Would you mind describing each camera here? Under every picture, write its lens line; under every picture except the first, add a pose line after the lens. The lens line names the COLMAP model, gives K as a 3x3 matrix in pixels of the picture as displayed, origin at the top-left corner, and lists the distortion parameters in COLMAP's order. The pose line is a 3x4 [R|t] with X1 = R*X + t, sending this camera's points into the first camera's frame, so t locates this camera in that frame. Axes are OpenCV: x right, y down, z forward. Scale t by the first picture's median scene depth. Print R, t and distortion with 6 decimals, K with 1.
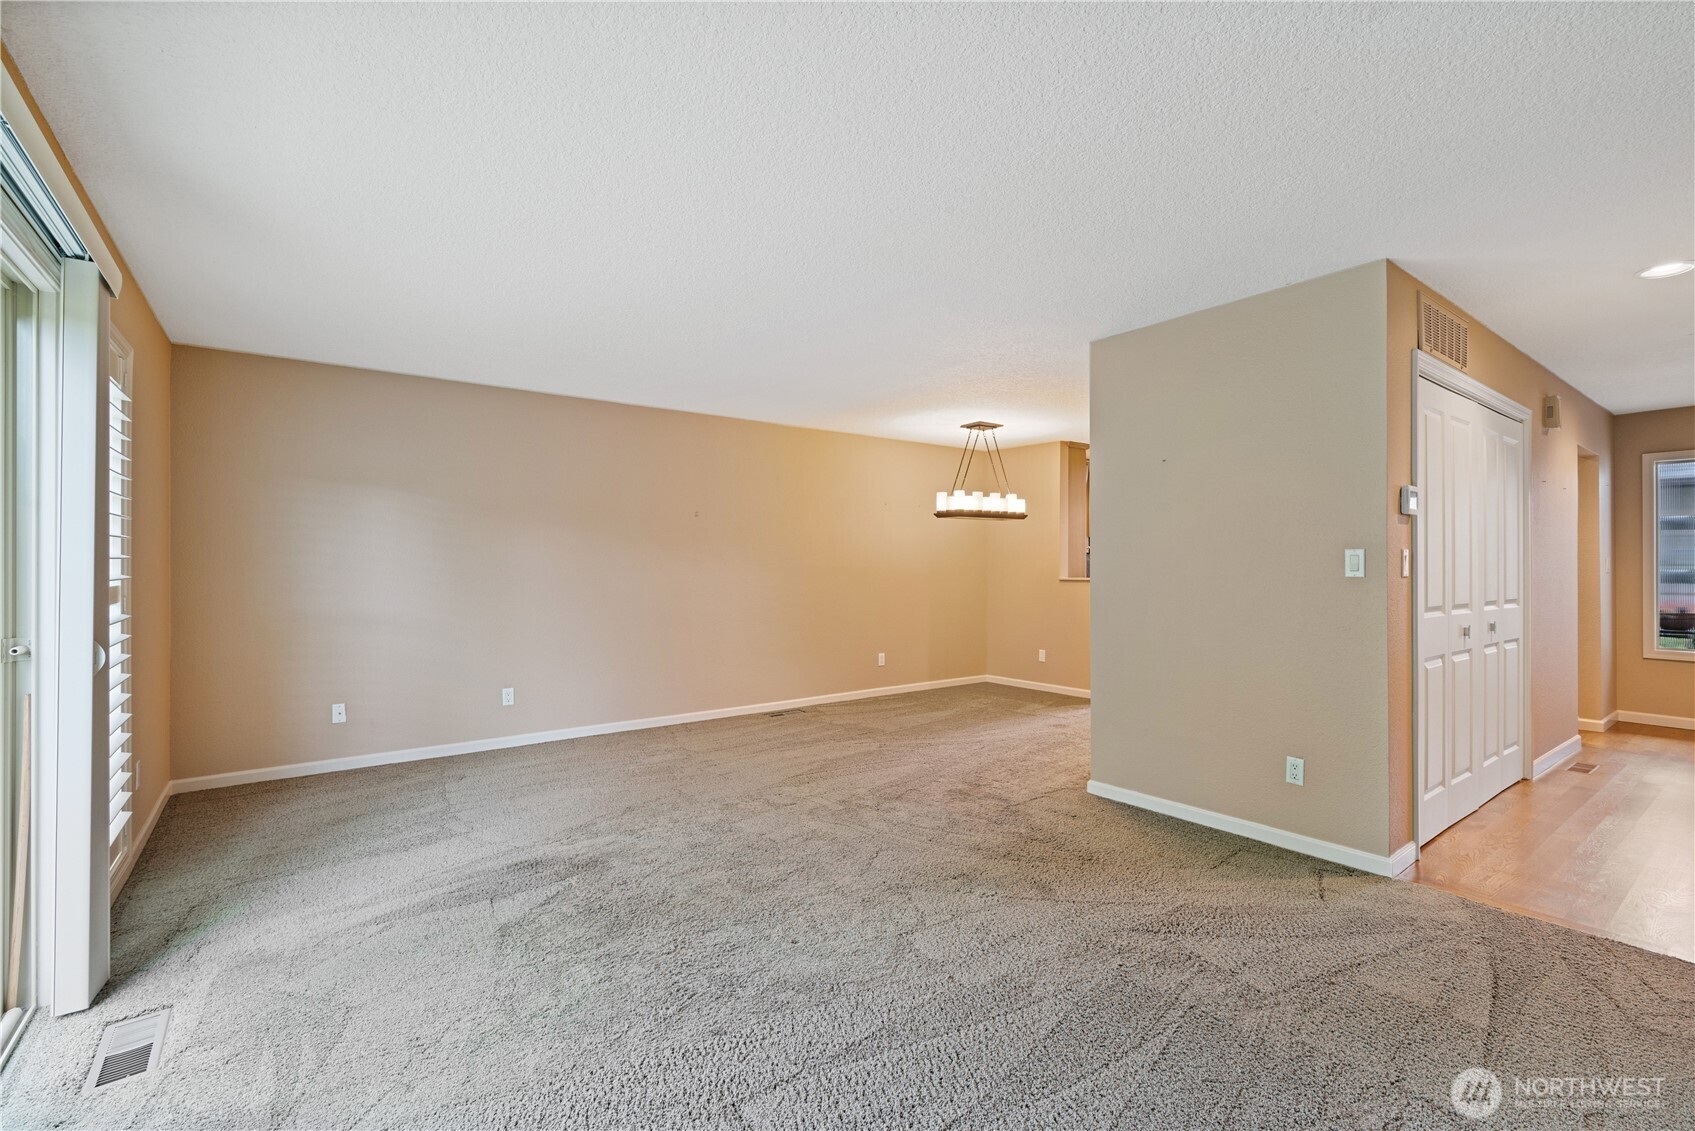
lens RADIAL K [[753.9, 0, 835.8], [0, 753.9, 558.3], [0, 0, 1]] dist [-0.001037, -0.000414]
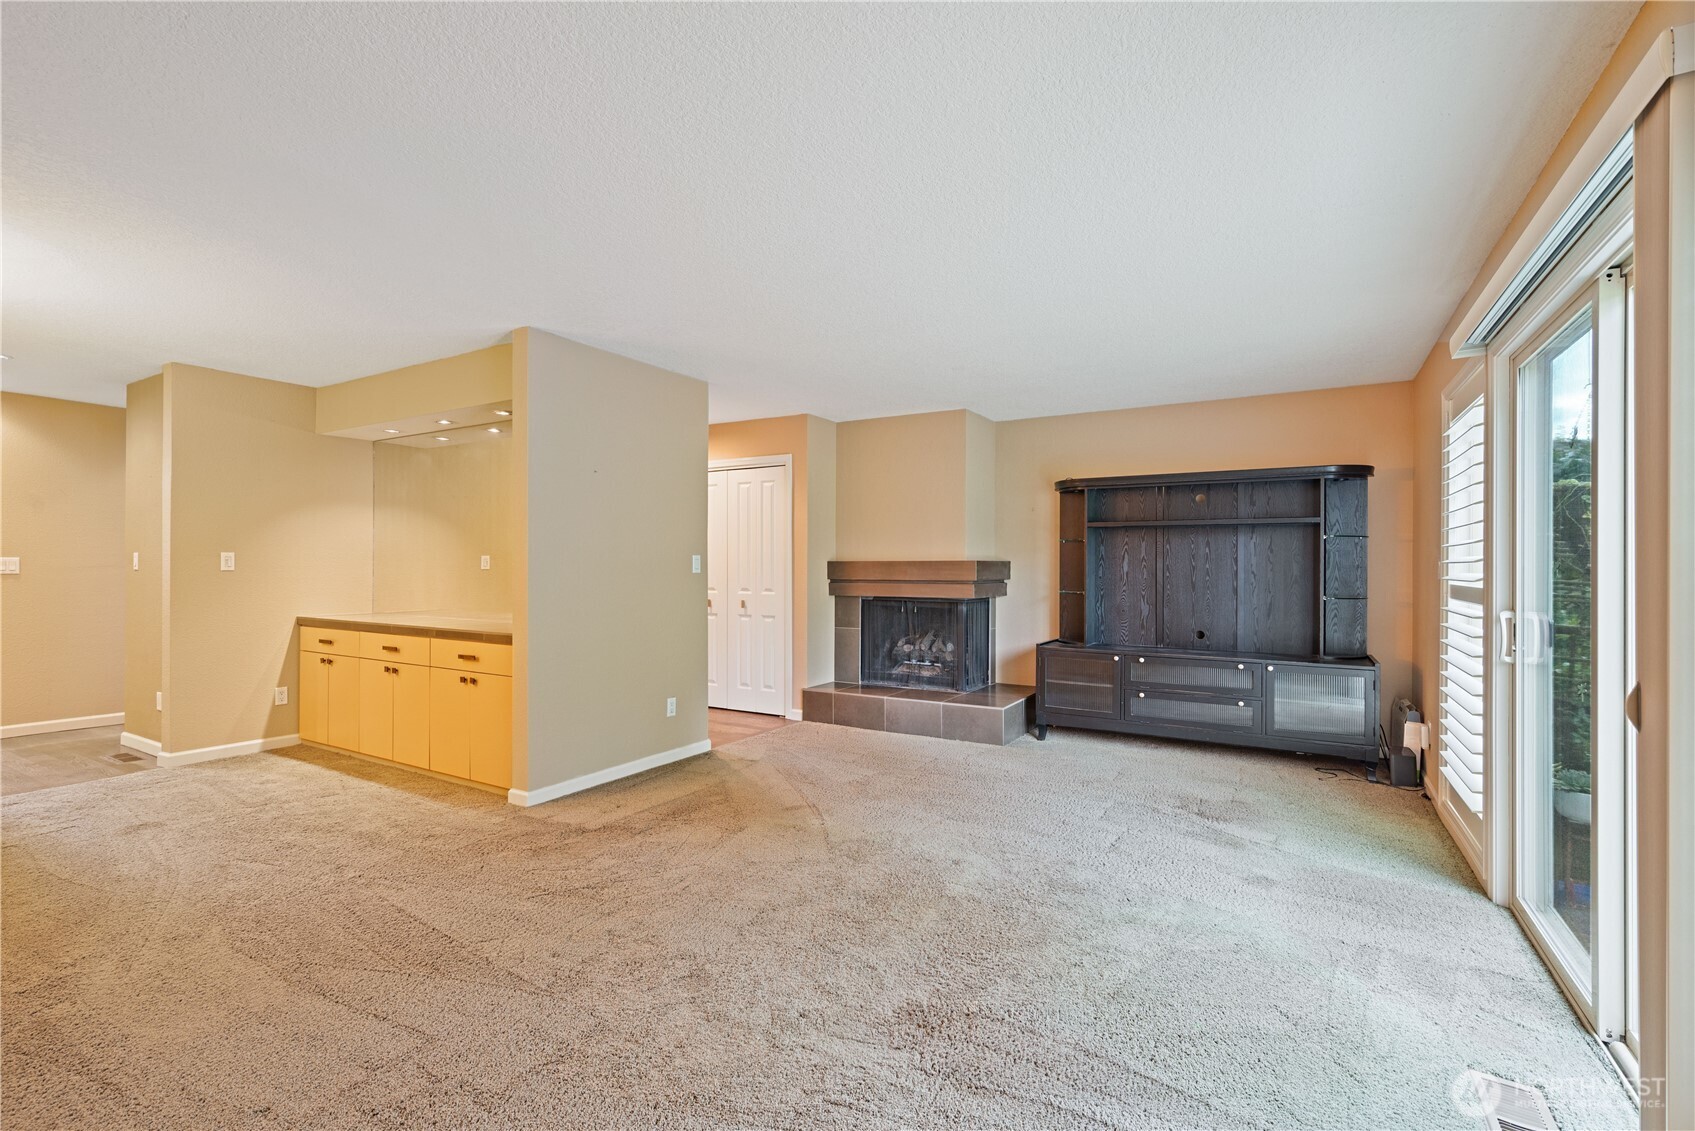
lens RADIAL K [[753.9, 0, 847.7], [0, 753.9, 569.6], [0, 0, 1]] dist [-0.001037, -0.000414]
pose [[-0.380046, -0.000380, 0.924967, -0.913021], [-0.002812, 0.999996, -0.000744, 0.019337], [-0.924963, -0.002883, -0.380046, 1.314288]]
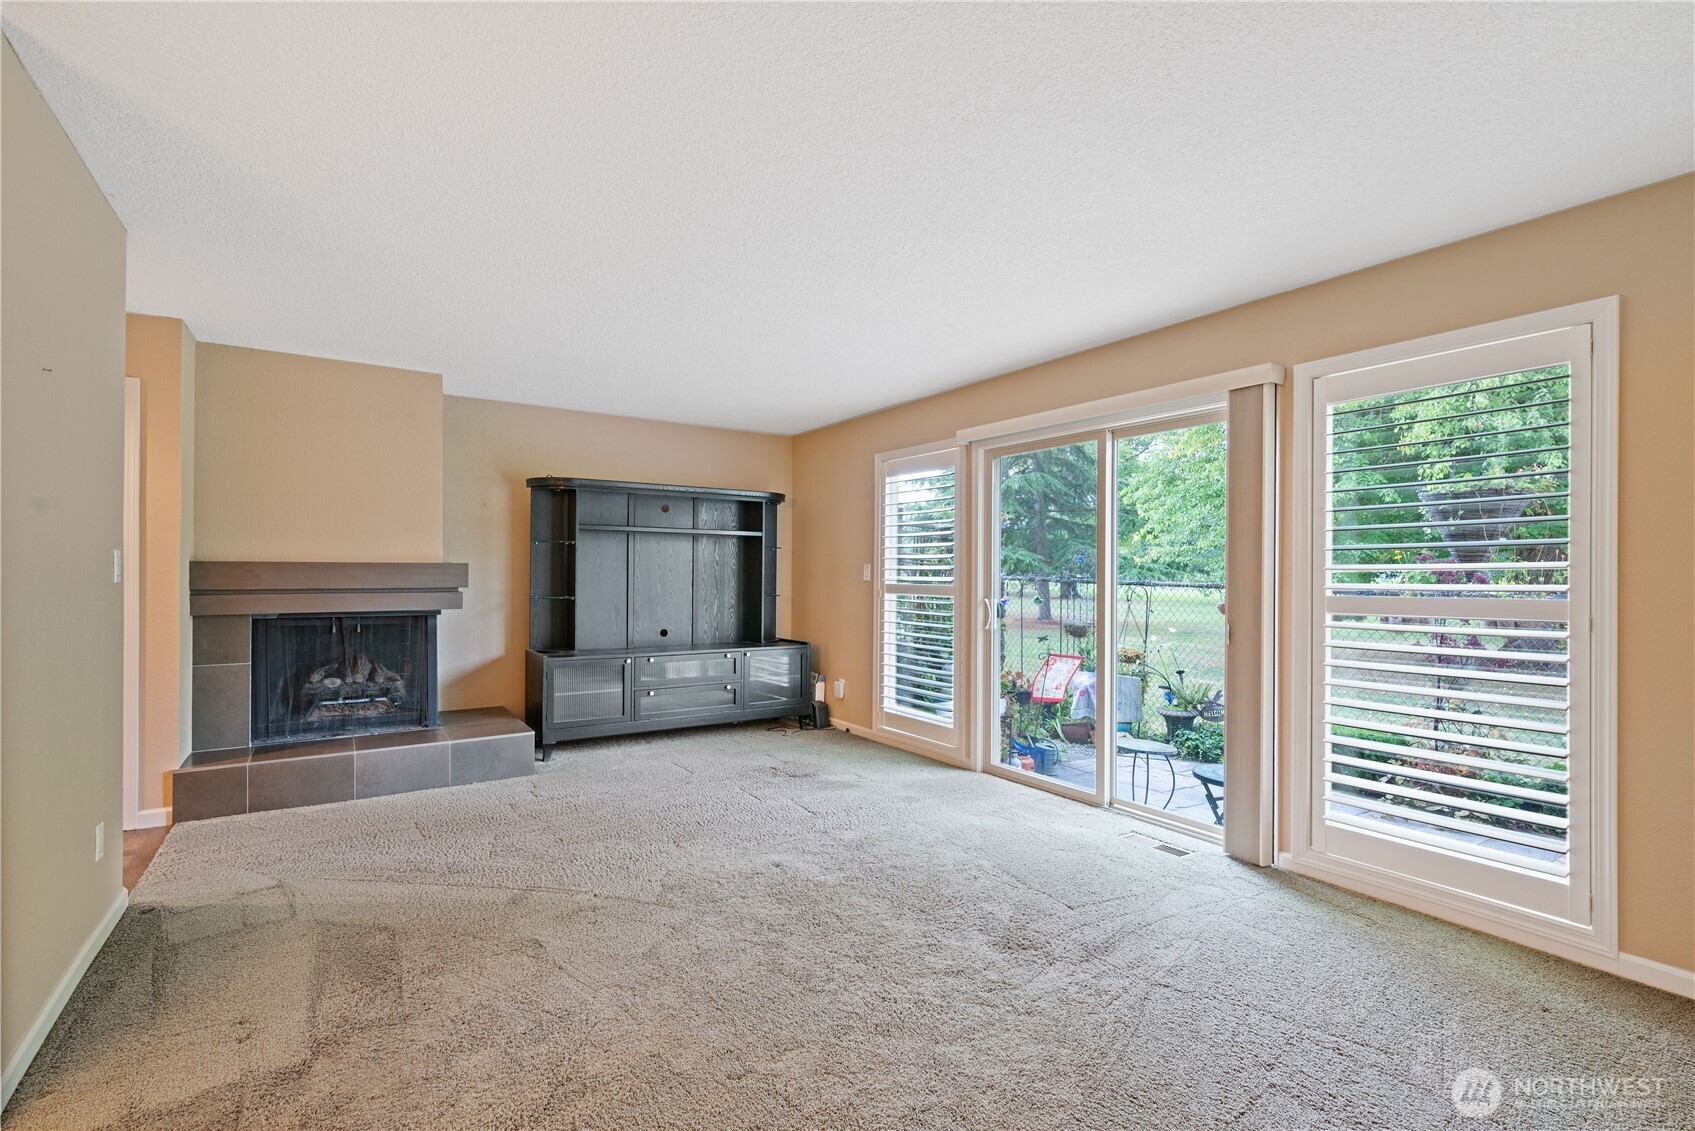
lens RADIAL K [[753.9, 0, 891.1], [0, 753.9, 570.8], [0, 0, 1]] dist [-0.001037, -0.000414]
pose [[-0.998468, 0.000217, 0.055325, -0.243713], [0.000022, 0.999994, -0.003517, 0.015540], [-0.055325, -0.003511, -0.998462, 1.809535]]
